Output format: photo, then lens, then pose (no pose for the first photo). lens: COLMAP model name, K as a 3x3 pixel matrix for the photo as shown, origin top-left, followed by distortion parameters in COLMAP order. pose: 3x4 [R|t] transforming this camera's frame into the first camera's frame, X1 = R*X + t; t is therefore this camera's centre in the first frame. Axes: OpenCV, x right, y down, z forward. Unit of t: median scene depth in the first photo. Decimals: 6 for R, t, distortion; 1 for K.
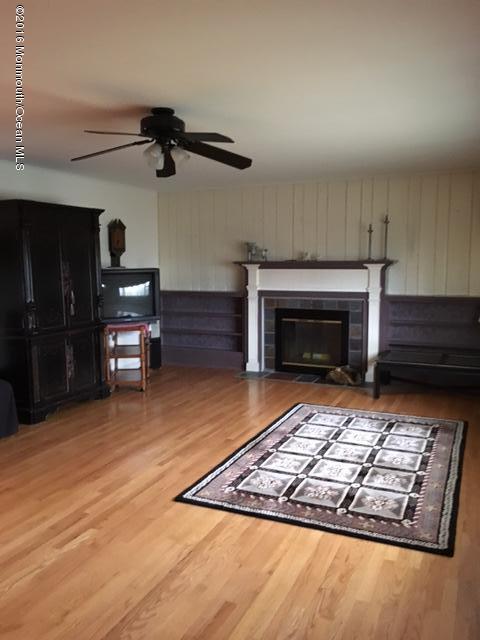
lens RADIAL K [[542.1, 0, 240.0], [0, 542.1, 320.0], [0, 0, 1]] dist [0.056993, -0.001522]
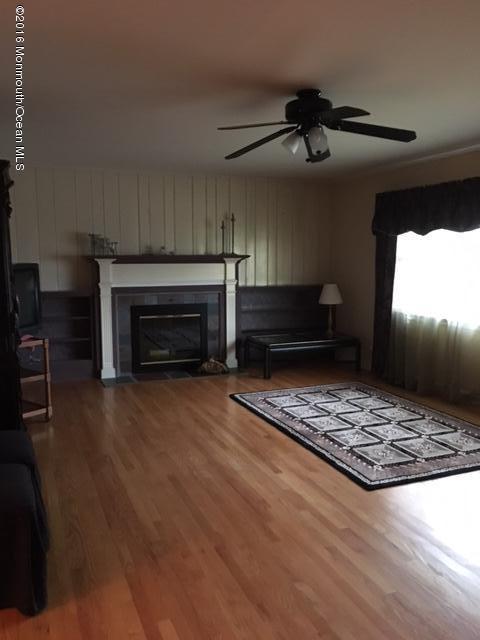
lens RADIAL K [[542.1, 0, 240.0], [0, 542.1, 320.0], [0, 0, 1]] dist [0.056993, -0.001522]
pose [[0.687886, -0.084770, 0.720852, -0.629747], [0.078835, 0.996007, 0.041898, -0.029217], [-0.721525, 0.028007, 0.691822, 0.293933]]
